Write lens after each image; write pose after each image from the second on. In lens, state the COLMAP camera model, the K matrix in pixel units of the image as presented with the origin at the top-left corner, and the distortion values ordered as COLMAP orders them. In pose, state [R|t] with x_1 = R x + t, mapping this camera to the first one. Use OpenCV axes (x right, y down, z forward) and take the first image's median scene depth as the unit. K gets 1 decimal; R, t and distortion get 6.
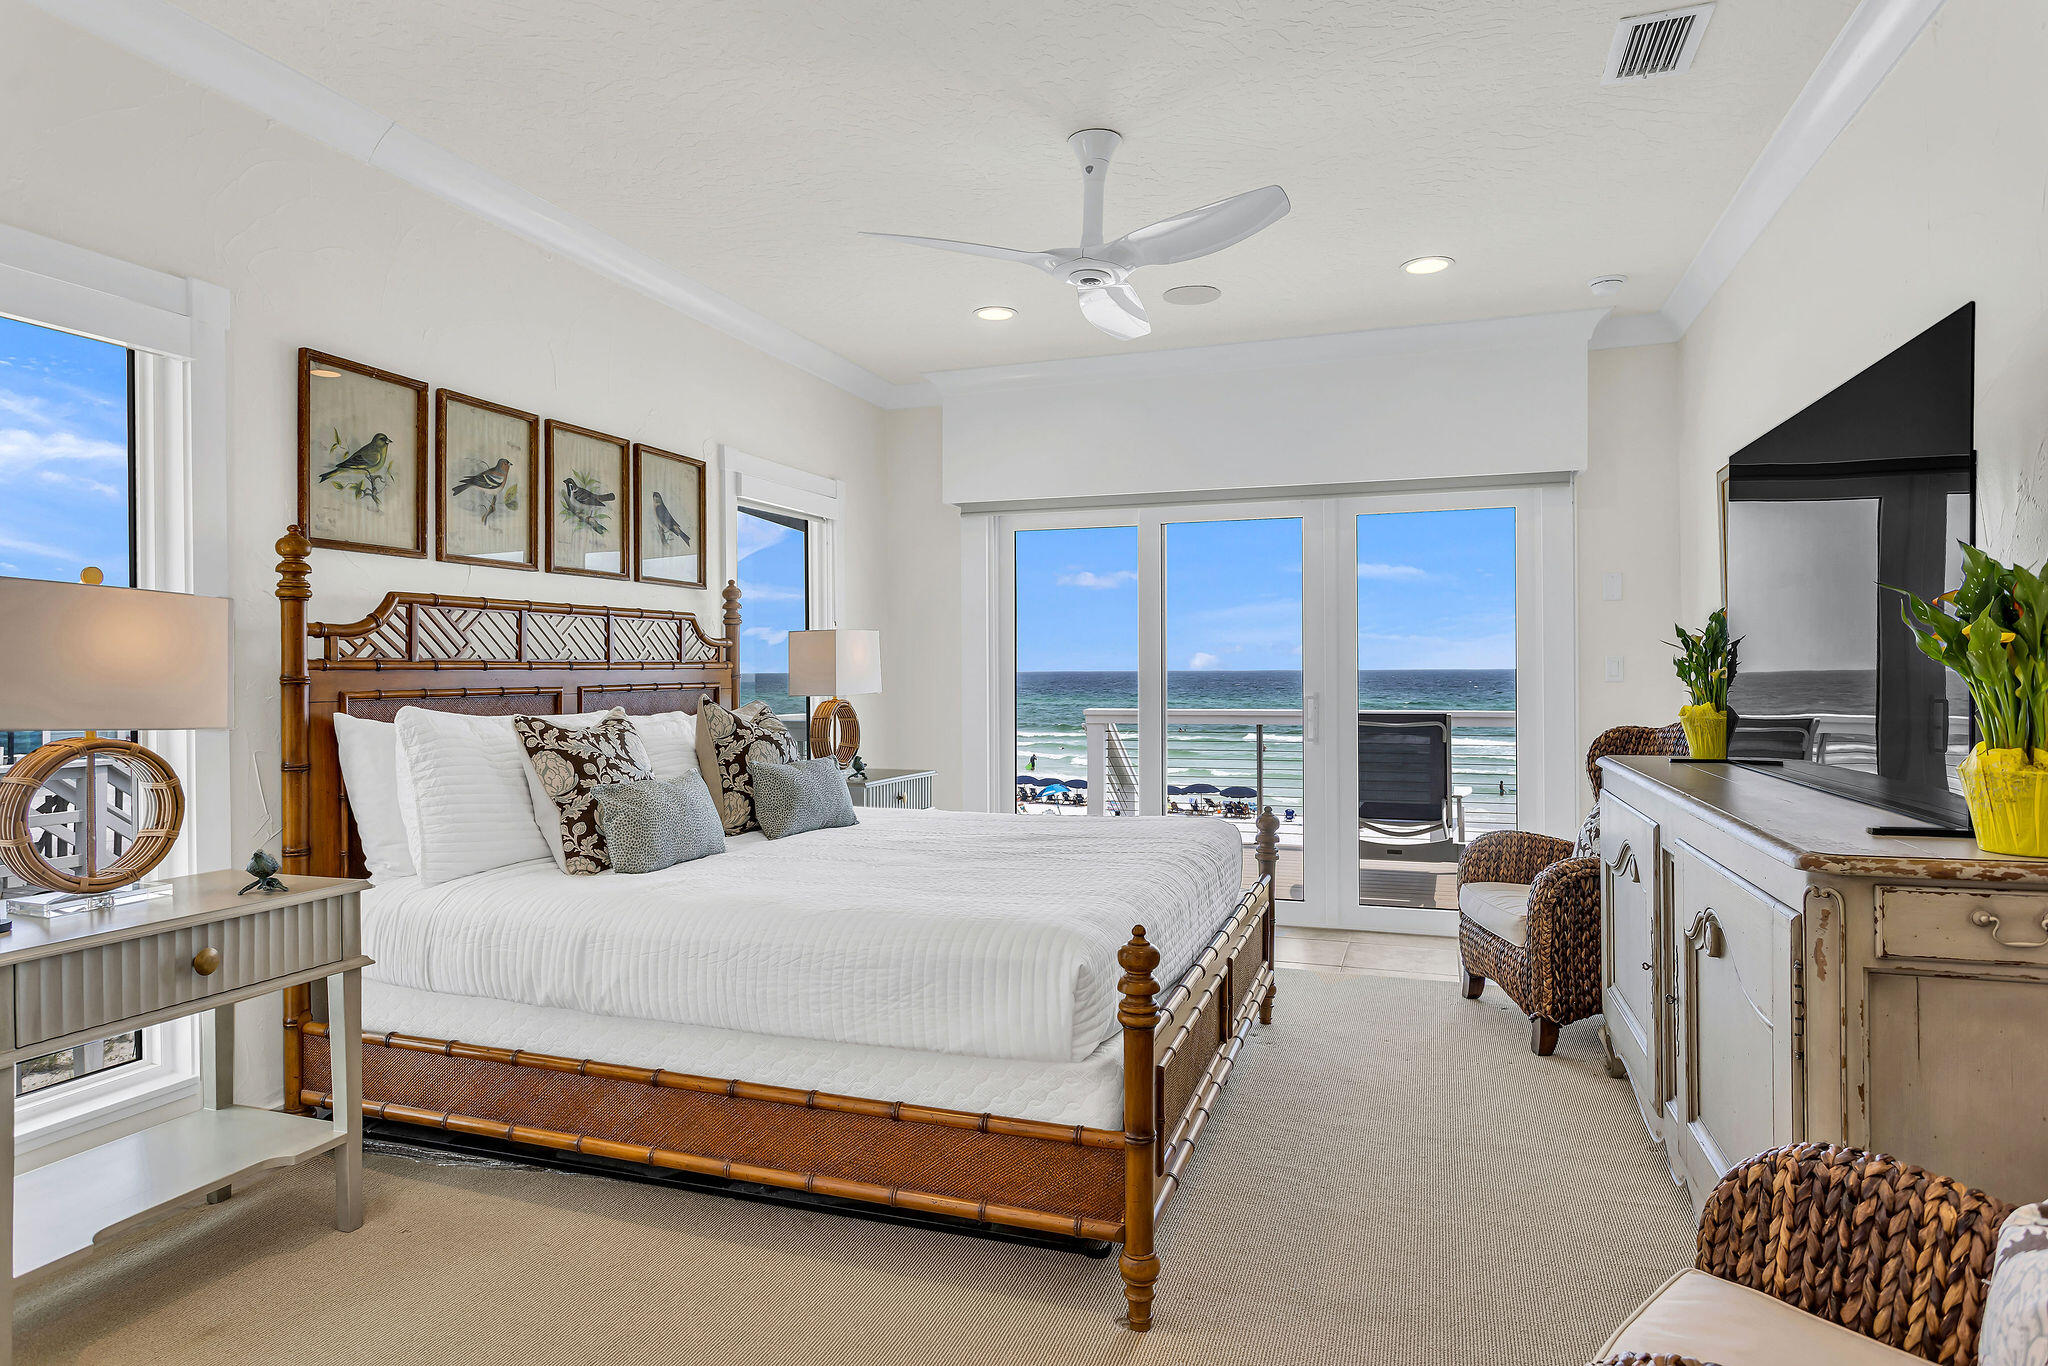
lens RADIAL K [[1160.8, 0, 1023.7], [0, 1160.8, 677.3], [0, 0, 1]] dist [-0.008795, -0.001493]
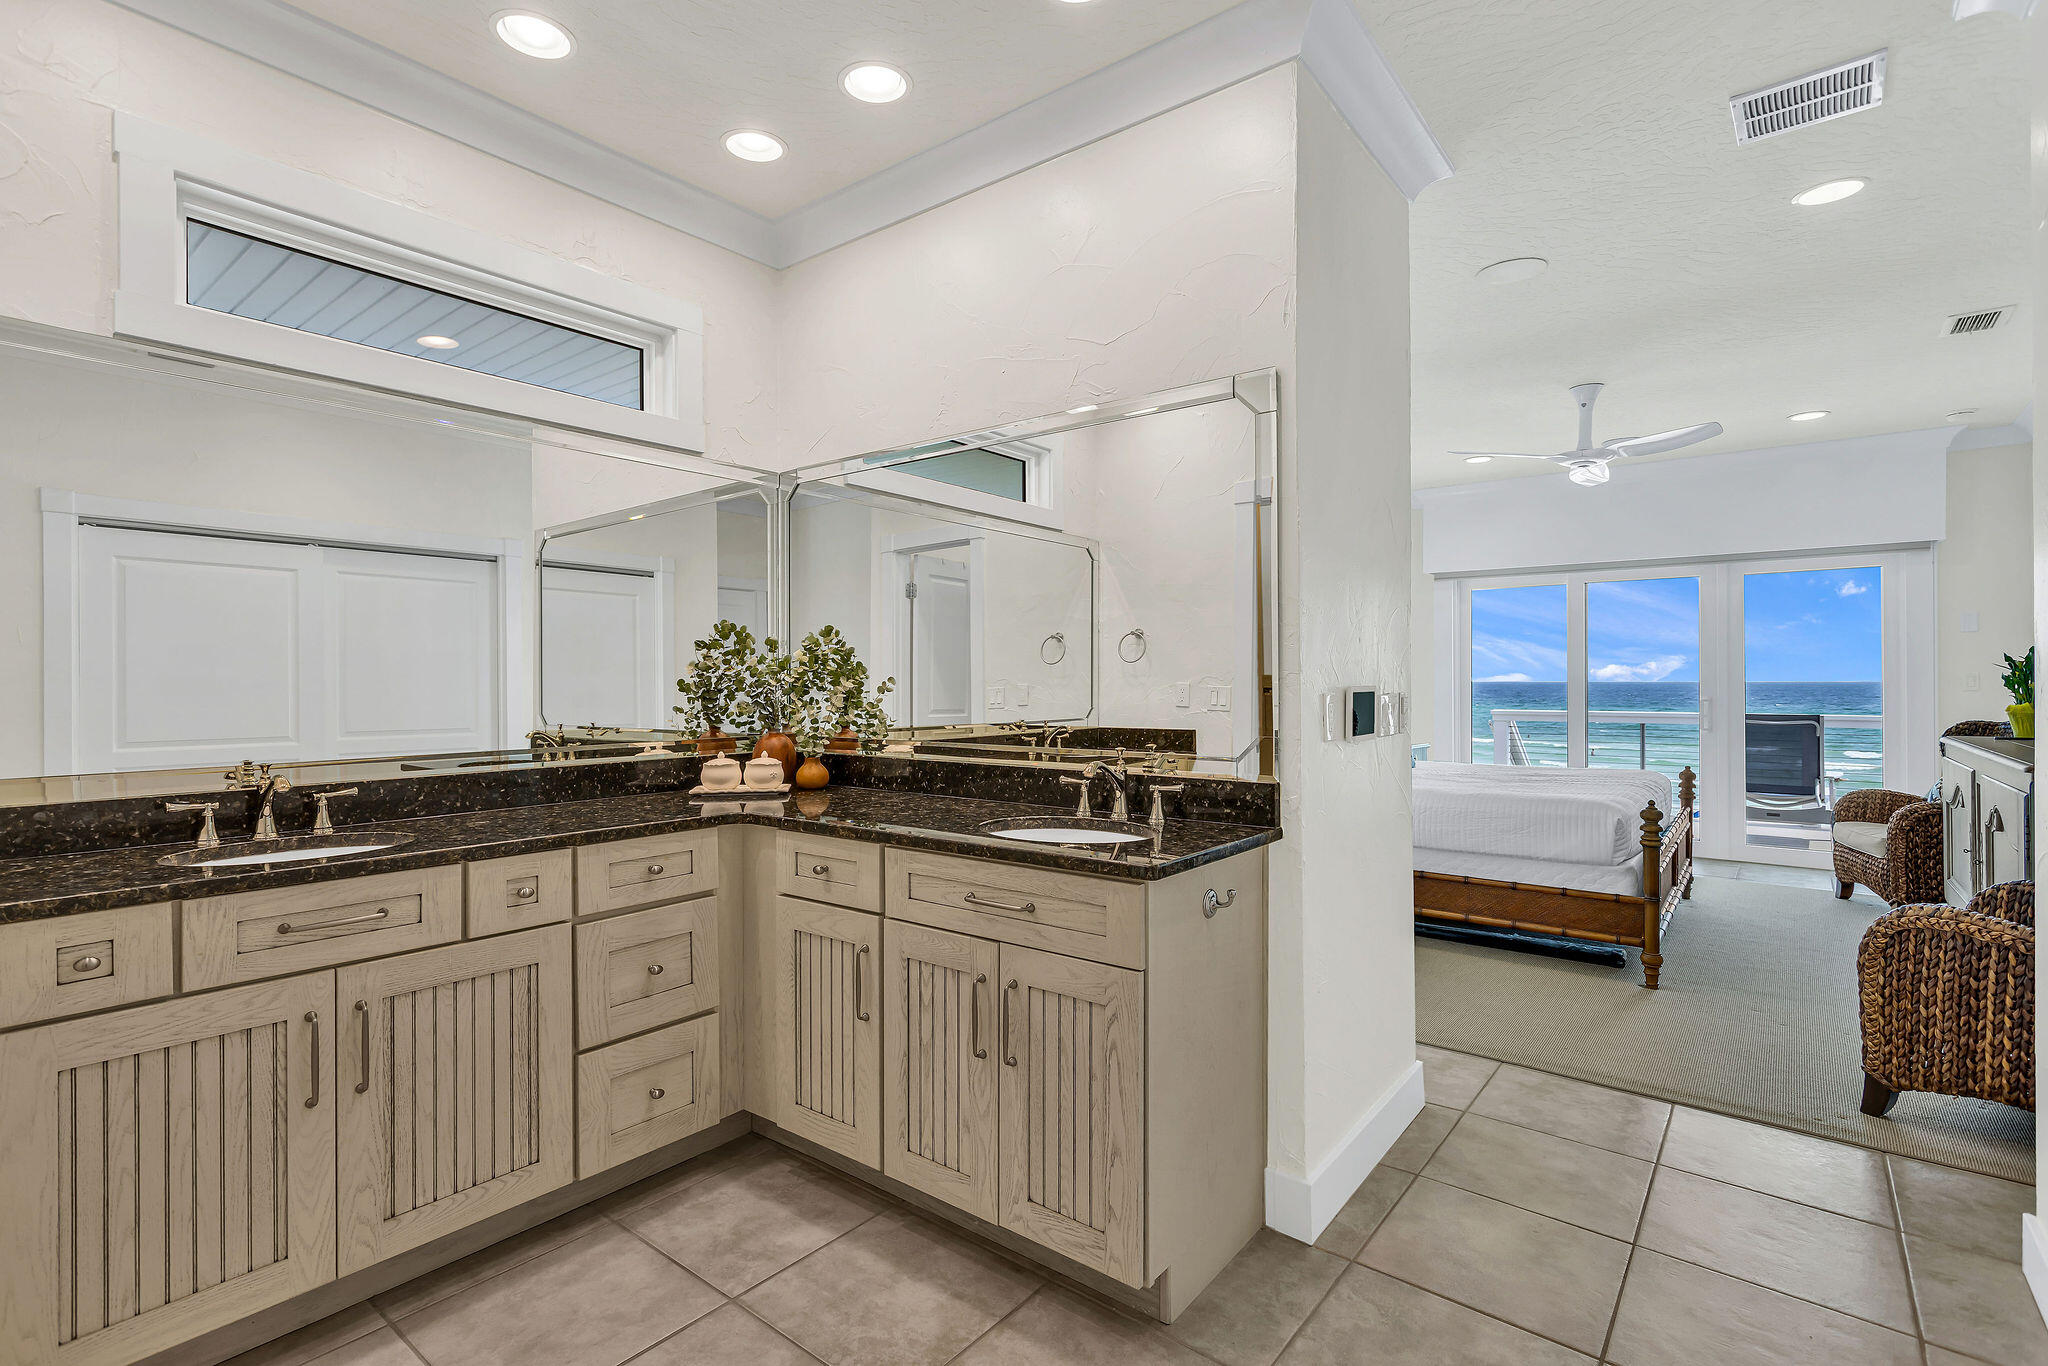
lens RADIAL K [[956.7, 0, 1023.6], [0, 956.7, 685.0], [0, 0, 1]] dist [0.003914, 0.000191]
pose [[0.943117, 0.002451, -0.332451, -0.258204], [-0.003521, 0.999990, -0.002616, 0.005289], [0.332442, 0.003638, 0.943117, -0.673031]]
